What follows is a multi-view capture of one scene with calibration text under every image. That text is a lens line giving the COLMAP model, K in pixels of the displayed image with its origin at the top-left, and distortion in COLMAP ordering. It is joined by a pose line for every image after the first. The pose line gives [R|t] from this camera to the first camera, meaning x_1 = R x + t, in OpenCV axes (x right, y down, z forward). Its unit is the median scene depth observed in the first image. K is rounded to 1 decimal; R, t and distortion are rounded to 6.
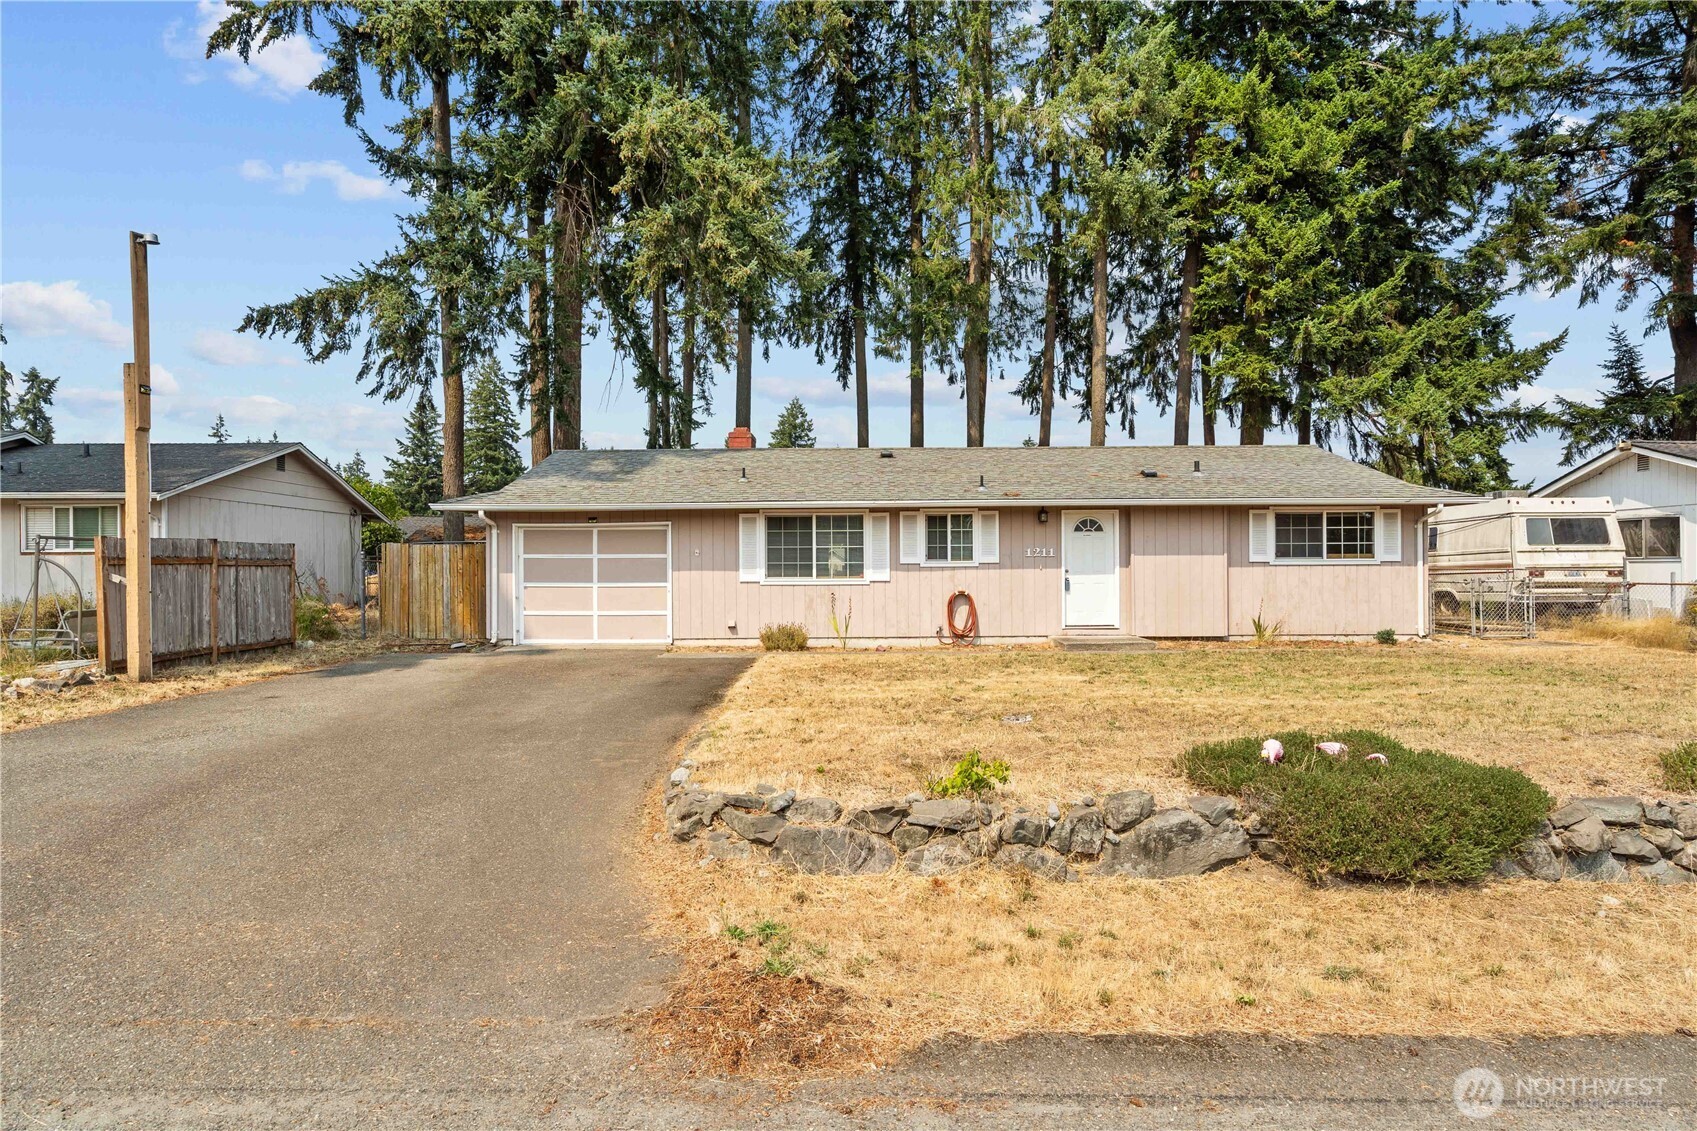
lens RADIAL K [[939.9, 0, 848.5], [0, 939.9, 565.5], [0, 0, 1]] dist [0.003480, 0.001223]
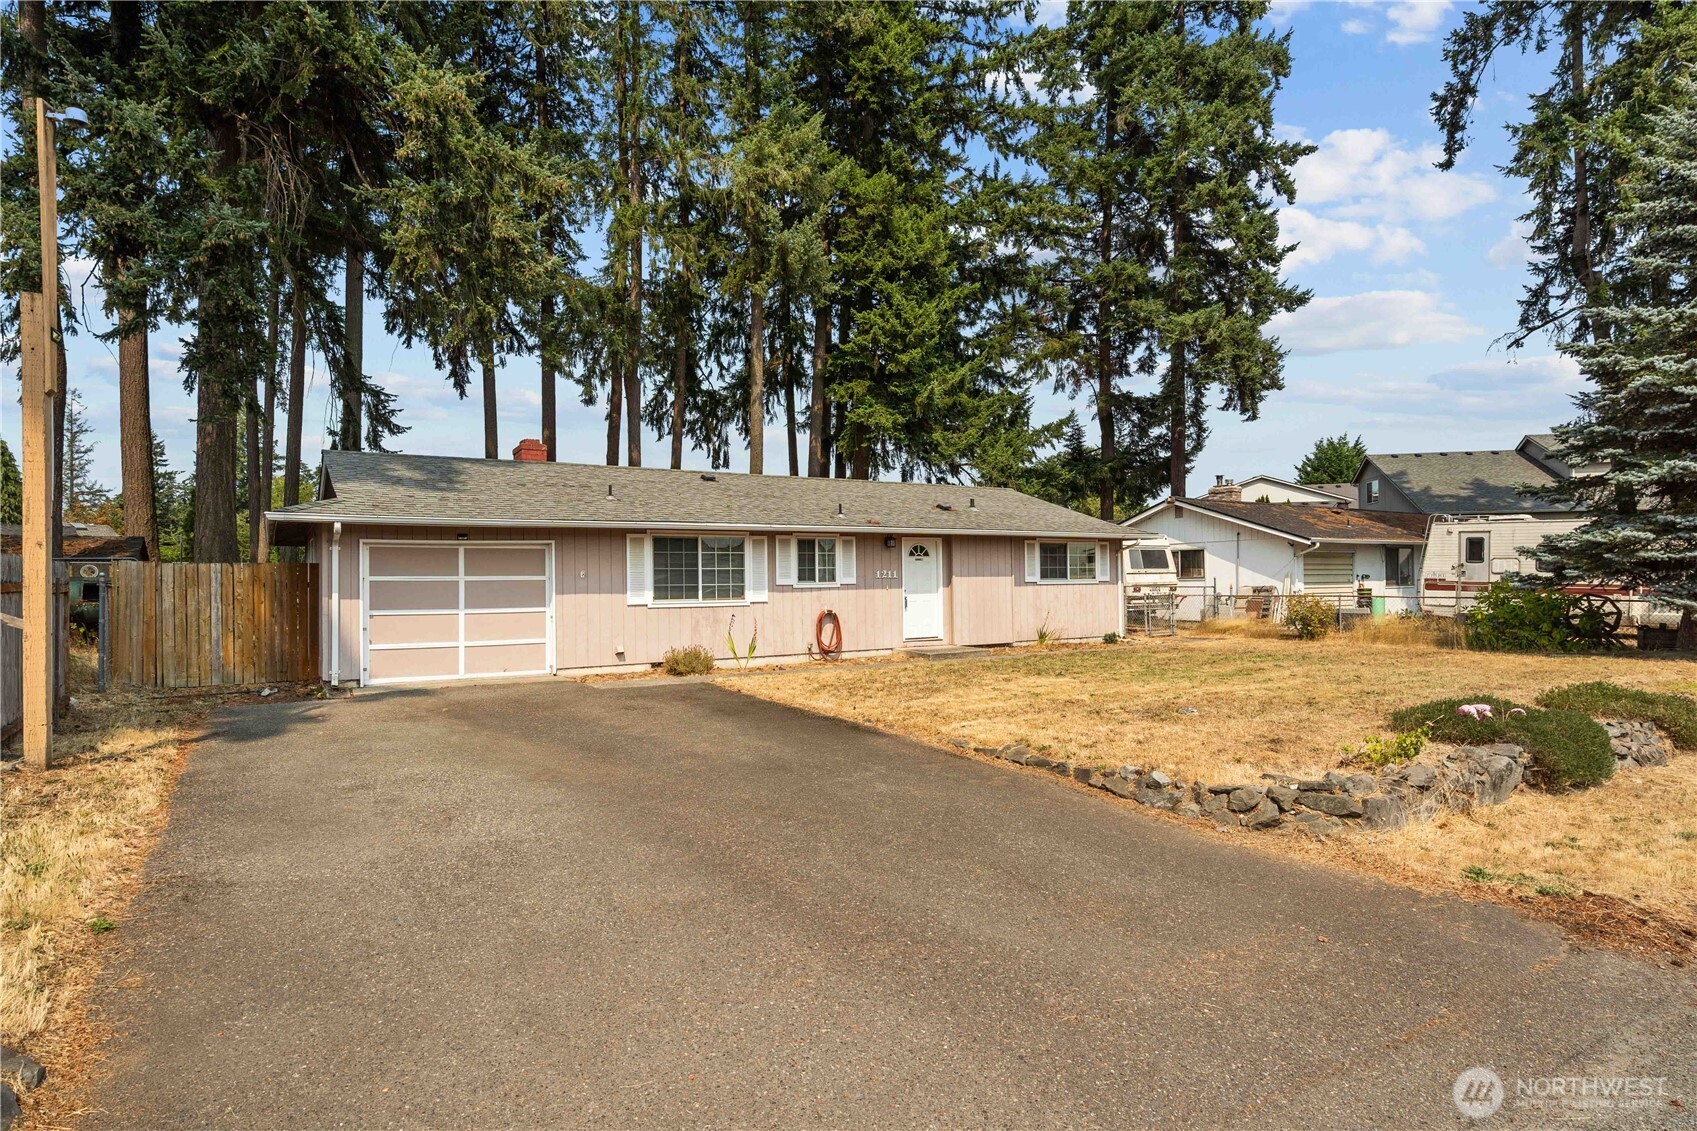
lens RADIAL K [[903.3, 0, 842.3], [0, 903.3, 568.1], [0, 0, 1]] dist [0.001052, 0.000587]
pose [[0.854016, 0.004157, 0.520230, -0.404237], [0.004970, 0.999857, -0.016148, -0.004329], [-0.520223, 0.016376, 0.853874, 0.103781]]
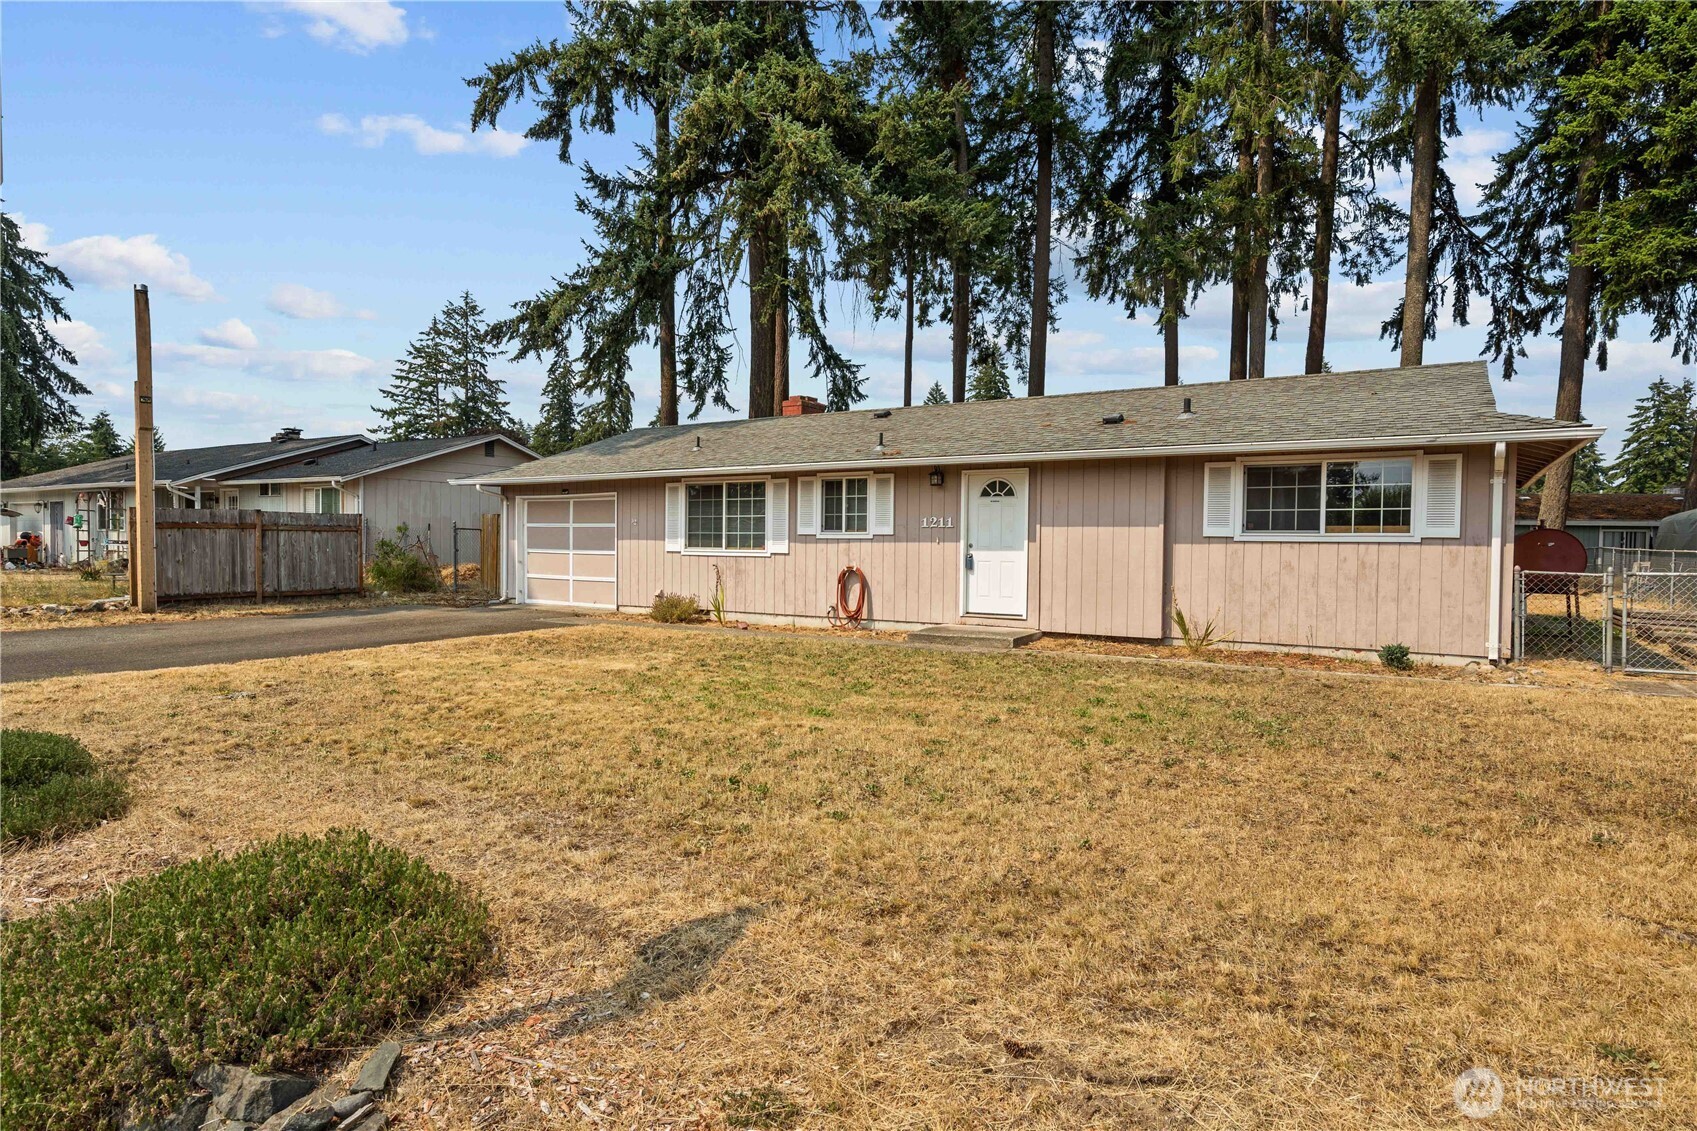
lens RADIAL K [[939.1, 0, 848.5], [0, 939.1, 565.5], [0, 0, 1]] dist [-0.000102, 0.000067]
pose [[0.840381, 0.026729, -0.541337, 0.584727], [-0.012562, 0.999475, 0.029849, 0.000071], [0.541851, -0.018284, 0.840276, 0.266188]]
